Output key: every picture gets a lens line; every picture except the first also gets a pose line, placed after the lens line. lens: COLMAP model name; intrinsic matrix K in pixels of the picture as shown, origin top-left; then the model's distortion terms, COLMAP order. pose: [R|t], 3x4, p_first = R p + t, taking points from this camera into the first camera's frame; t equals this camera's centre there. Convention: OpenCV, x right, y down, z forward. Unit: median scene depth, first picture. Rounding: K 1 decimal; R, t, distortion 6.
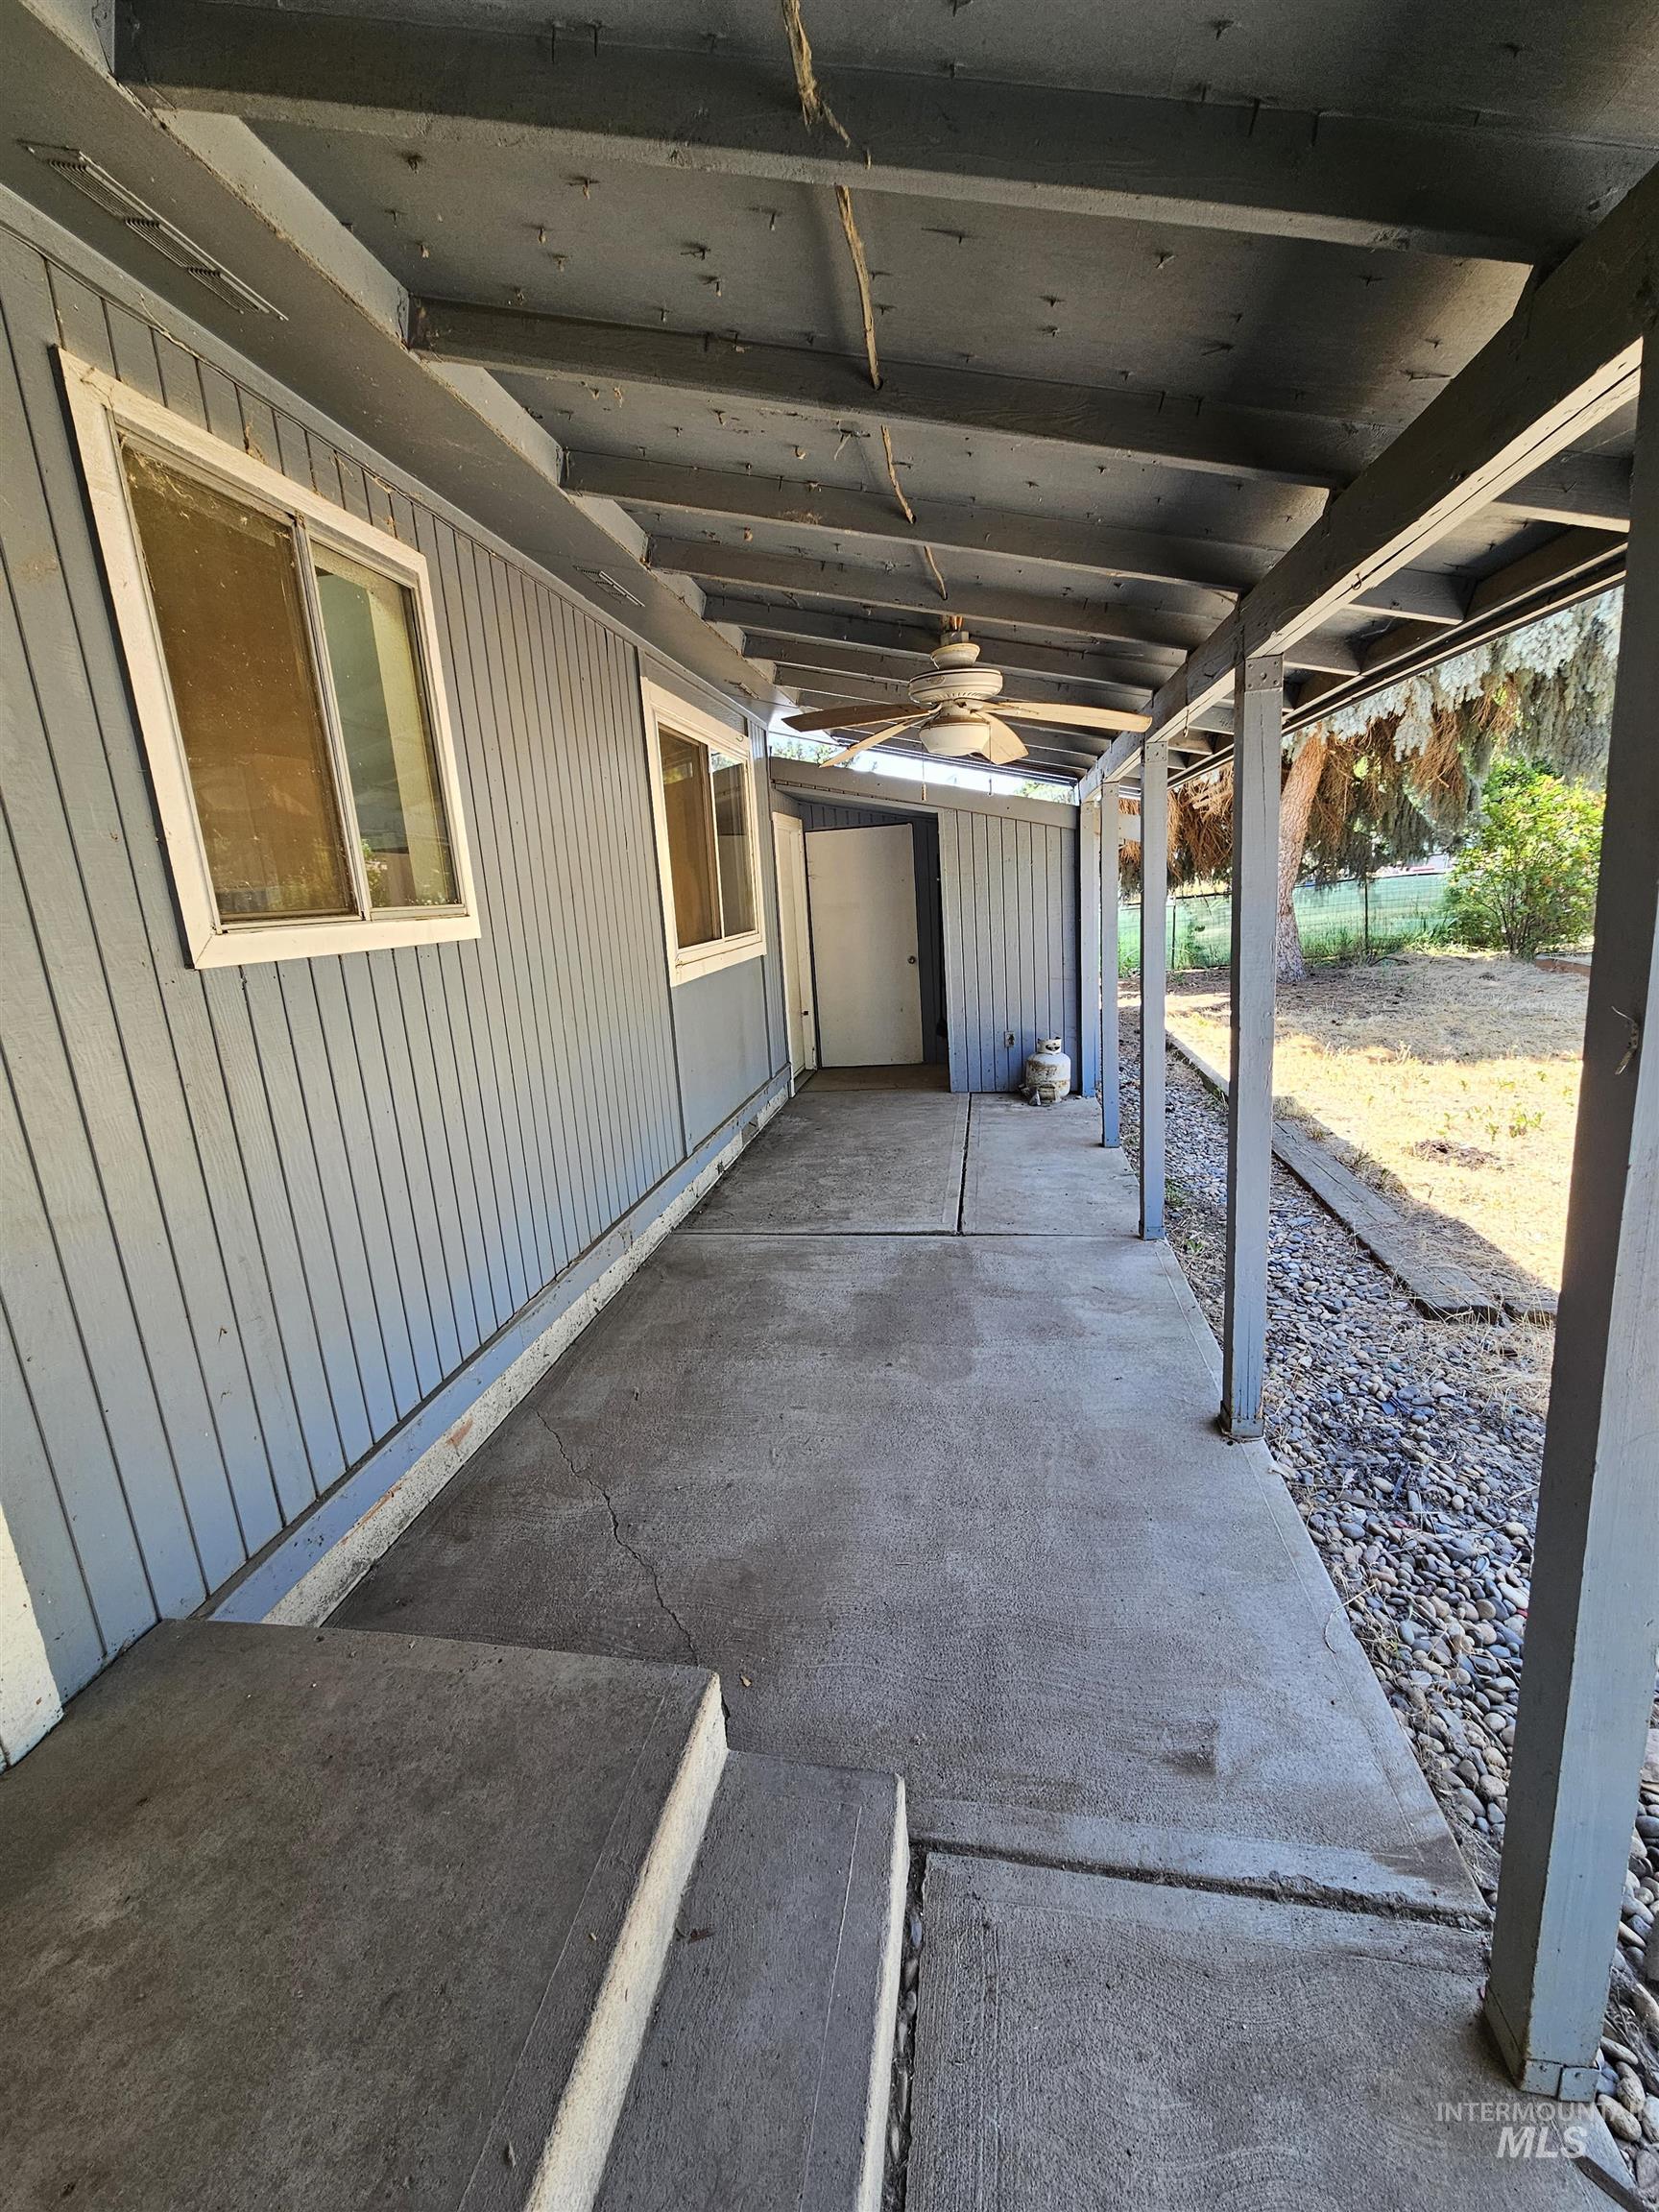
lens RADIAL K [[891.1, 0, 829.5], [0, 891.1, 1106.0], [0, 0, 1]] dist [-0.001426, -0.000048]
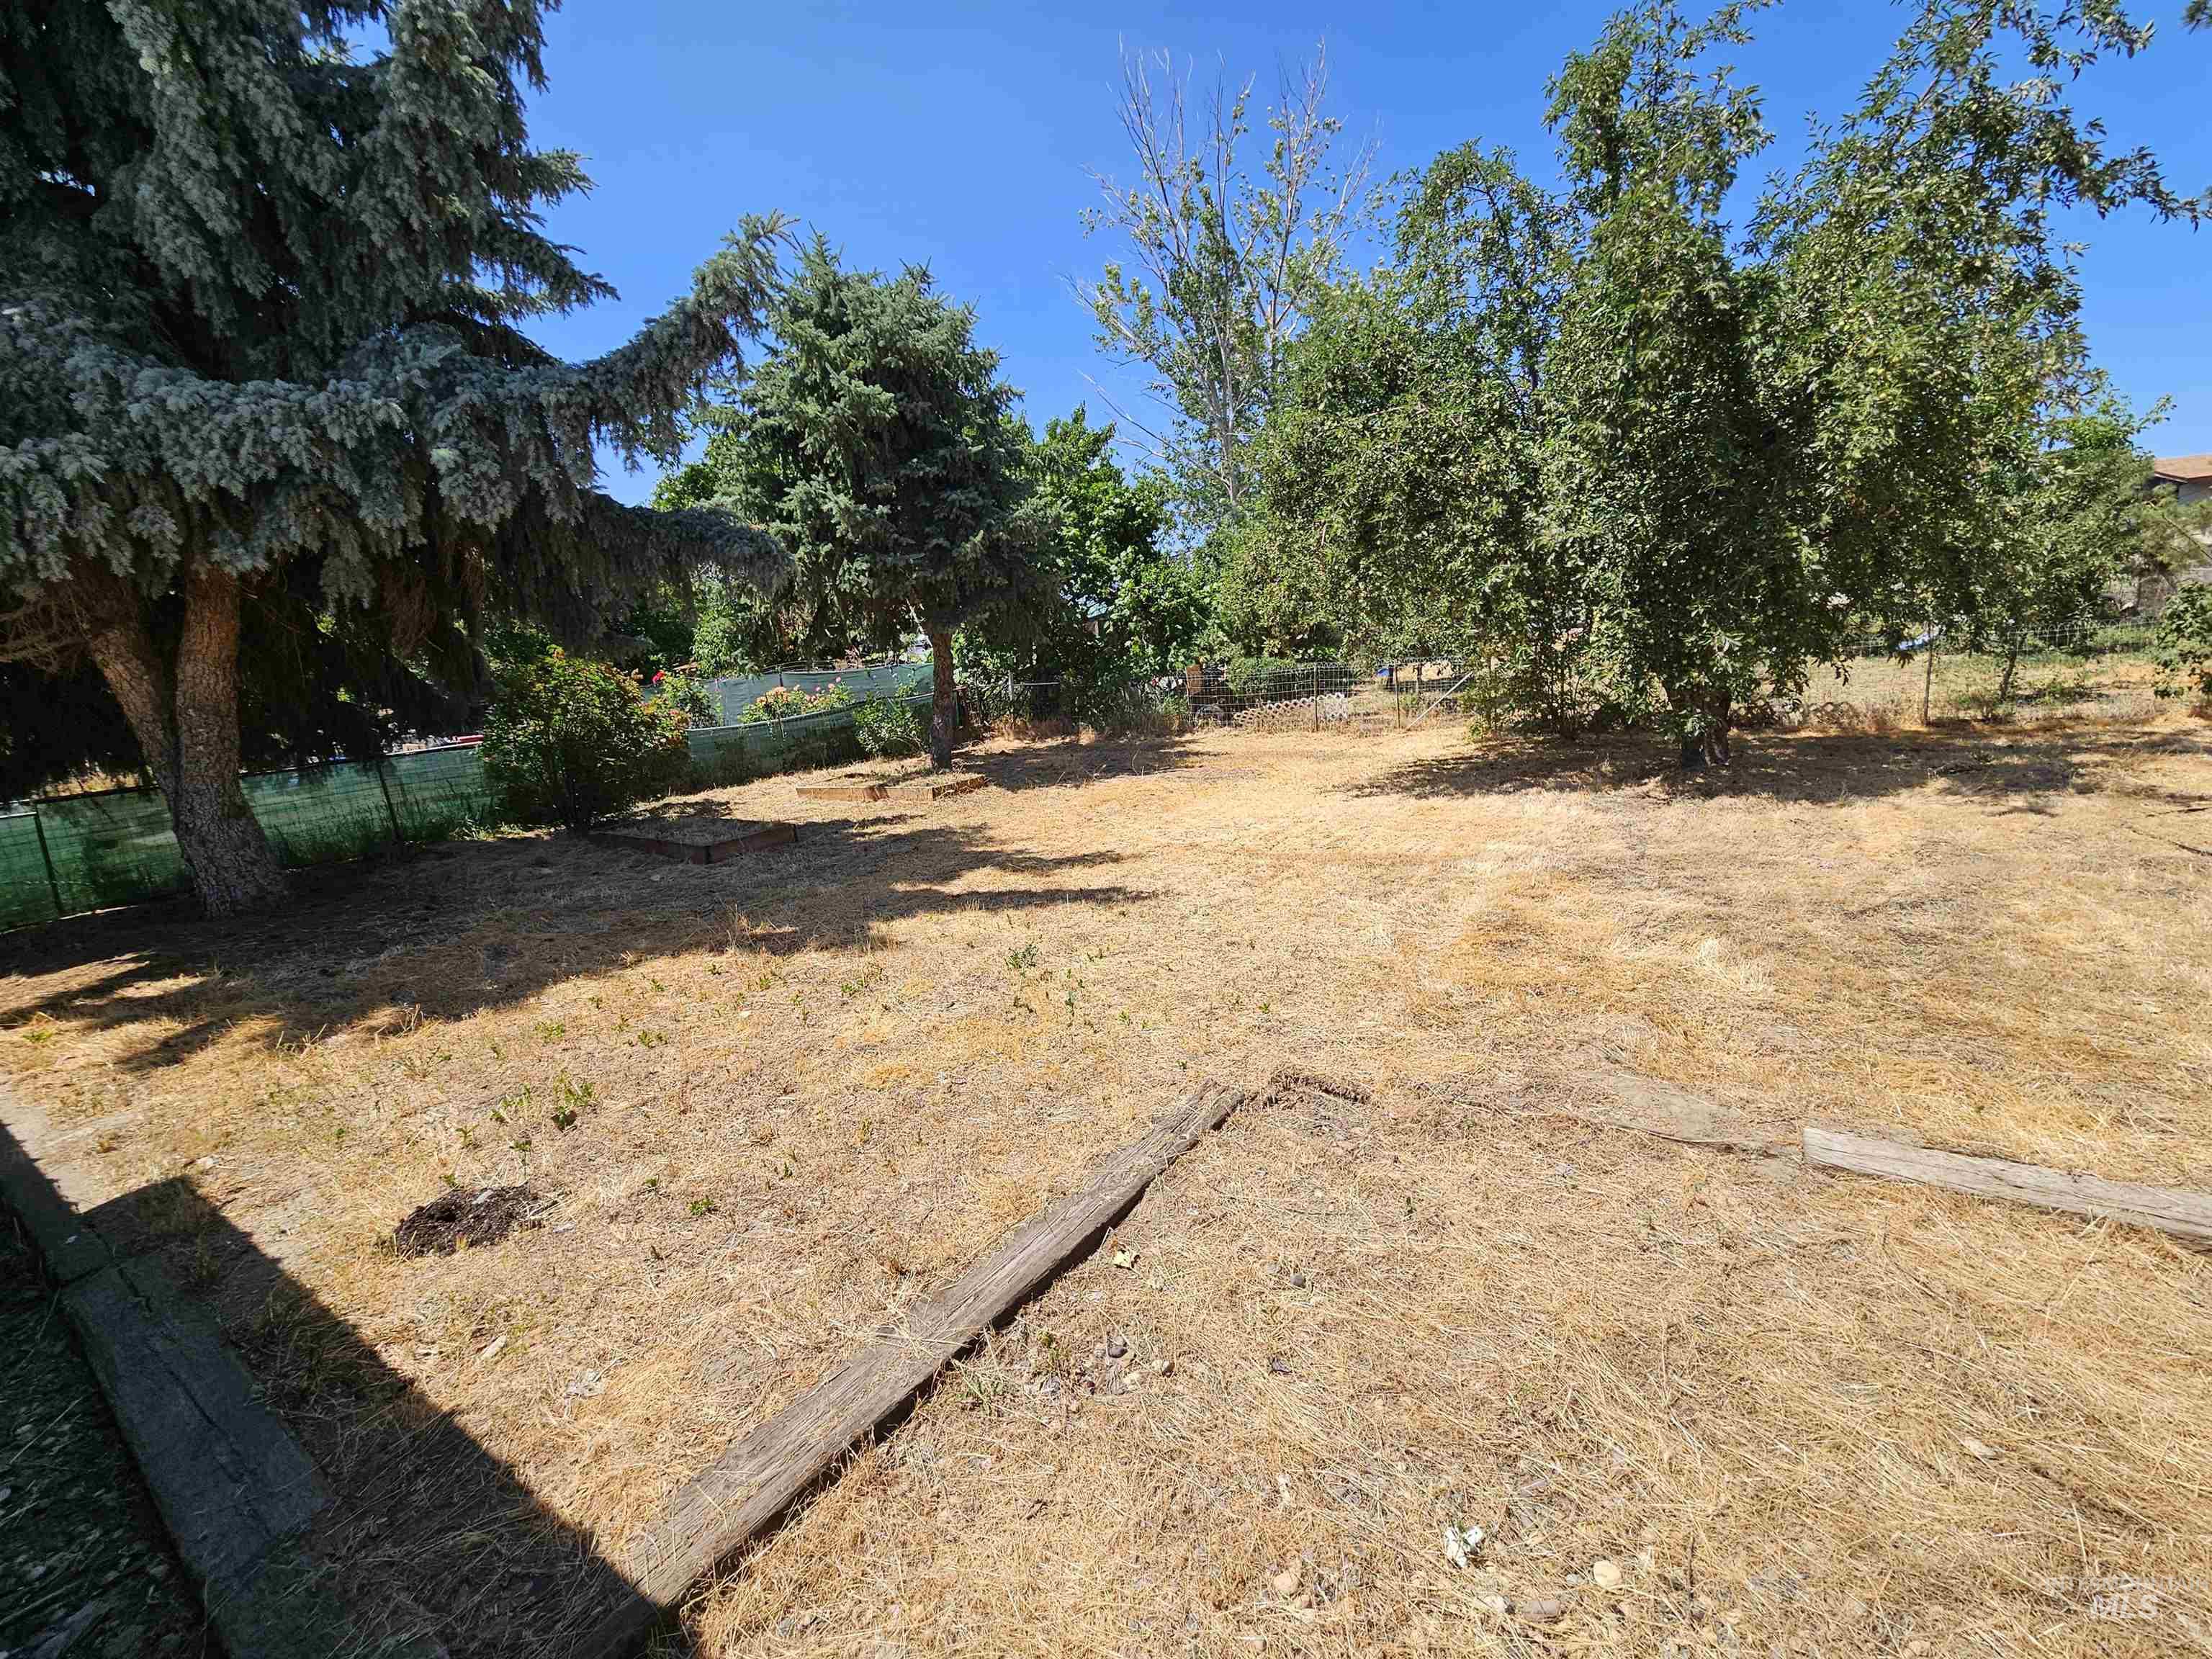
lens RADIAL K [[891.1, 0, 1106.0], [0, 891.1, 829.5], [0, 0, 1]] dist [-0.001426, -0.000048]
pose [[0.395284, -0.117546, 0.911007, 0.164568], [0.252658, 0.967436, 0.015199, -0.050371], [-0.883128, 0.224165, 0.412111, 0.137684]]
